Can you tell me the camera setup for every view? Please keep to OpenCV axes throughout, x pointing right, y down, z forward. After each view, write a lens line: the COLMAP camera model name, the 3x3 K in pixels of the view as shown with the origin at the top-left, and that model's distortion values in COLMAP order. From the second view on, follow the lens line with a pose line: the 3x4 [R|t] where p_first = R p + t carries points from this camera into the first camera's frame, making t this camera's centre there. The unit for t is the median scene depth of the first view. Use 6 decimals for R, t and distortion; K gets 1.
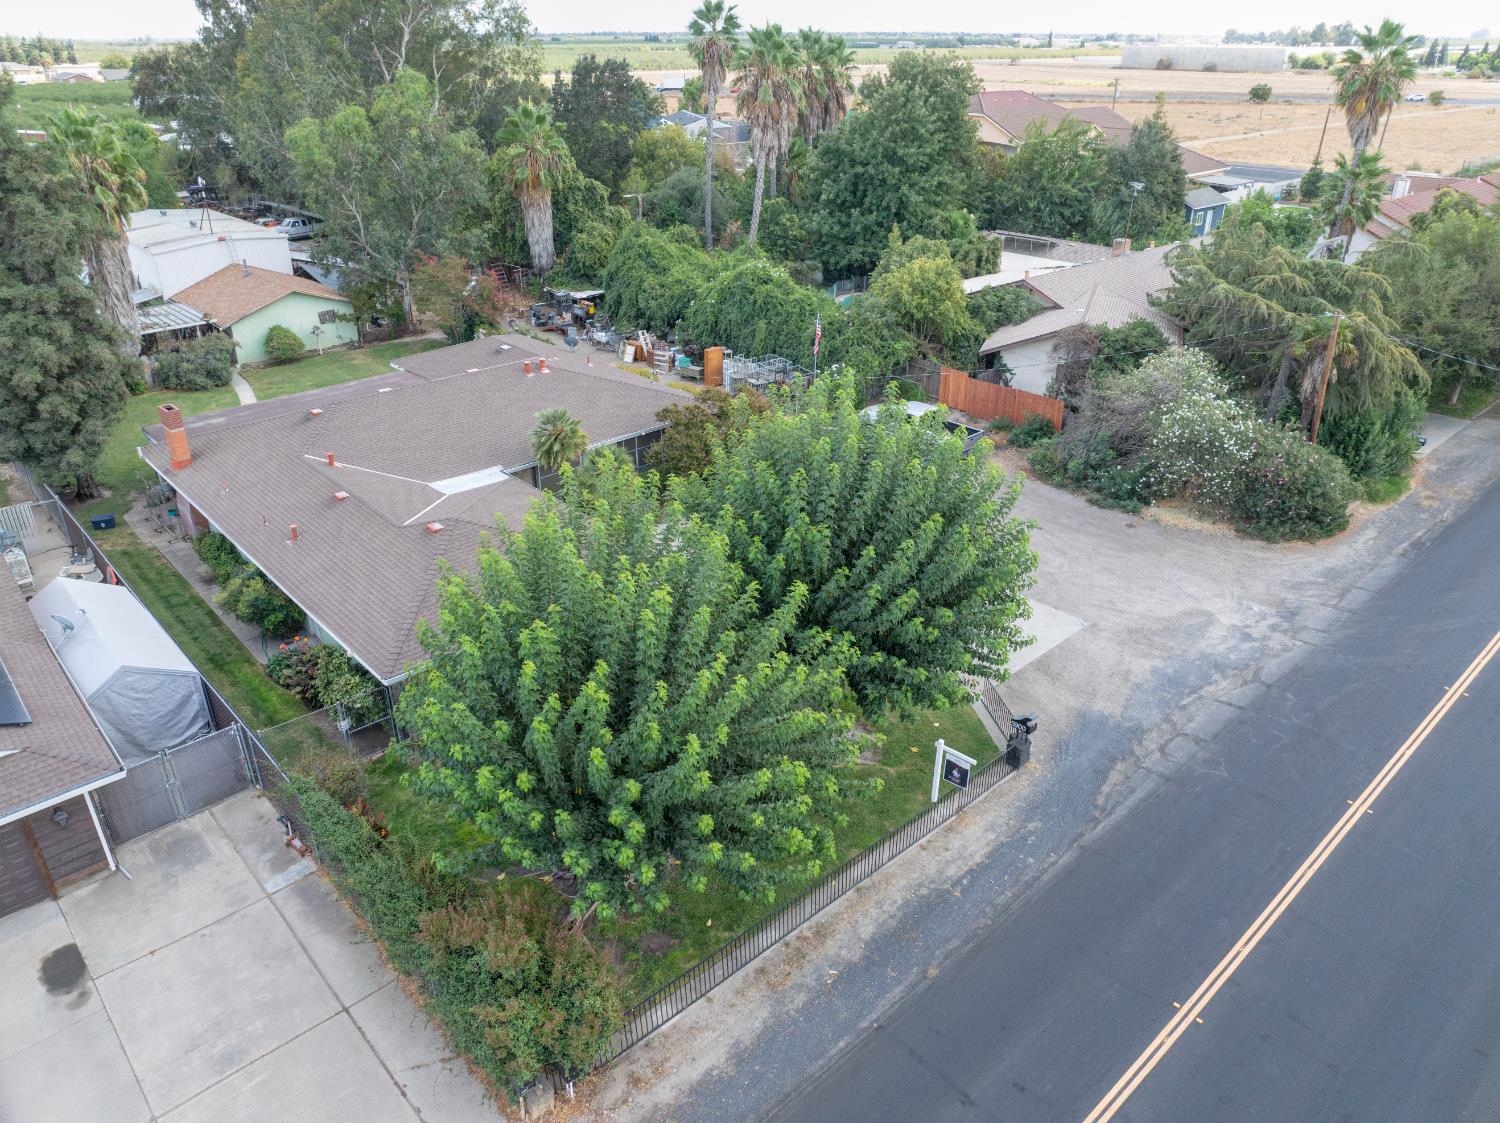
lens RADIAL K [[1048.6, 0, 750.9], [0, 1048.6, 560.2], [0, 0, 1]] dist [-0.036049, 0.006489]
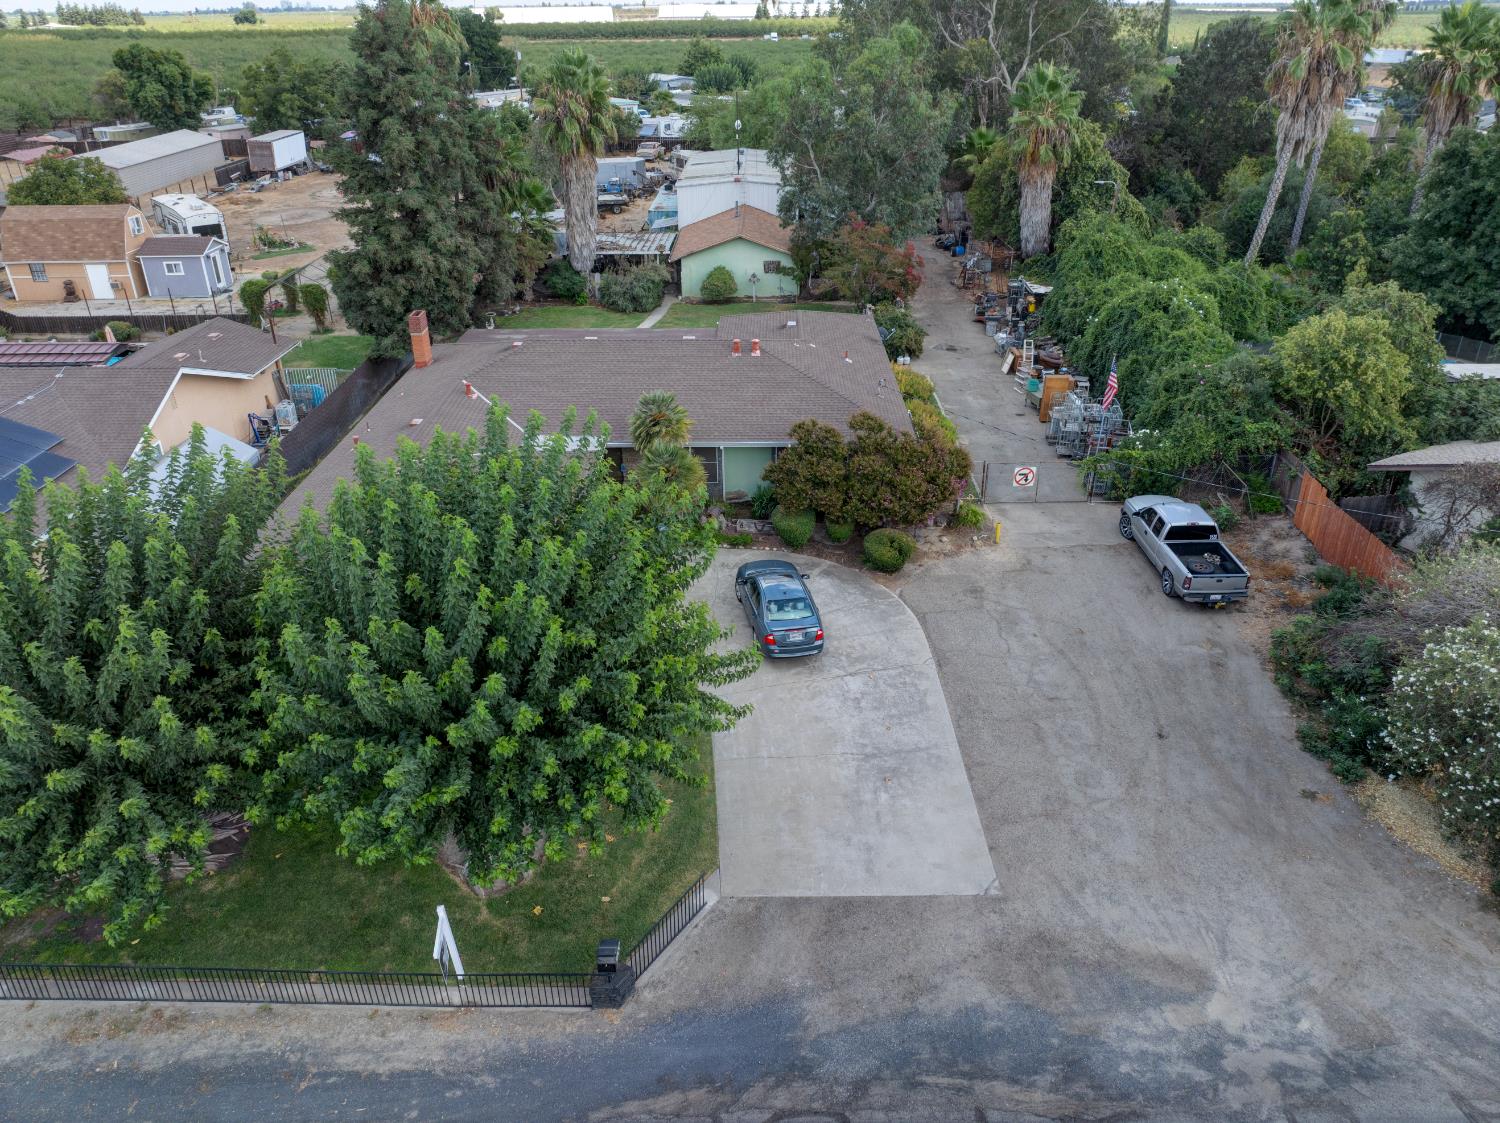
lens RADIAL K [[1048.6, 0, 754.5], [0, 1048.6, 564.0], [0, 0, 1]] dist [-0.036049, 0.006489]
pose [[0.733773, 0.319269, -0.599704, 0.342522], [-0.302203, 0.943951, 0.132776, -0.108551], [0.608482, 0.083805, 0.789130, 0.250165]]
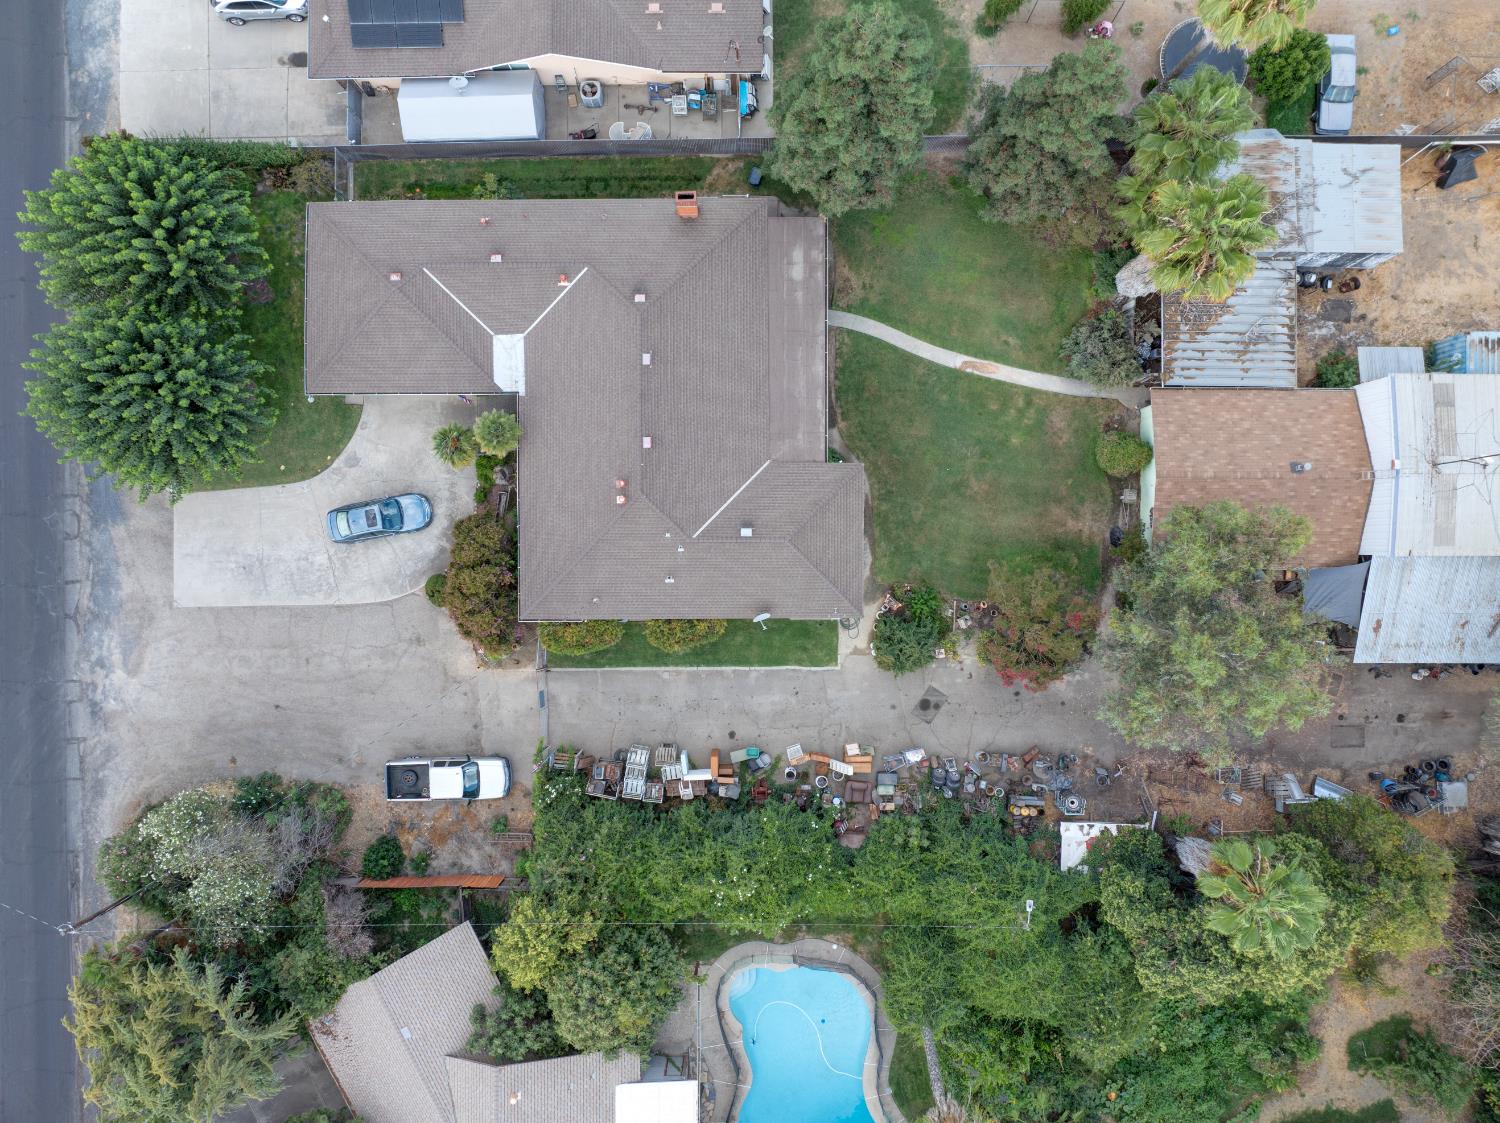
lens RADIAL K [[1048.6, 0, 754.0], [0, 1048.6, 565.3], [0, 0, 1]] dist [-0.036049, 0.006489]
pose [[-0.670855, 0.741554, 0.007091, -0.206559], [-0.321888, -0.299787, 0.898062, -1.036741], [0.668088, 0.600187, 0.439811, 0.552132]]
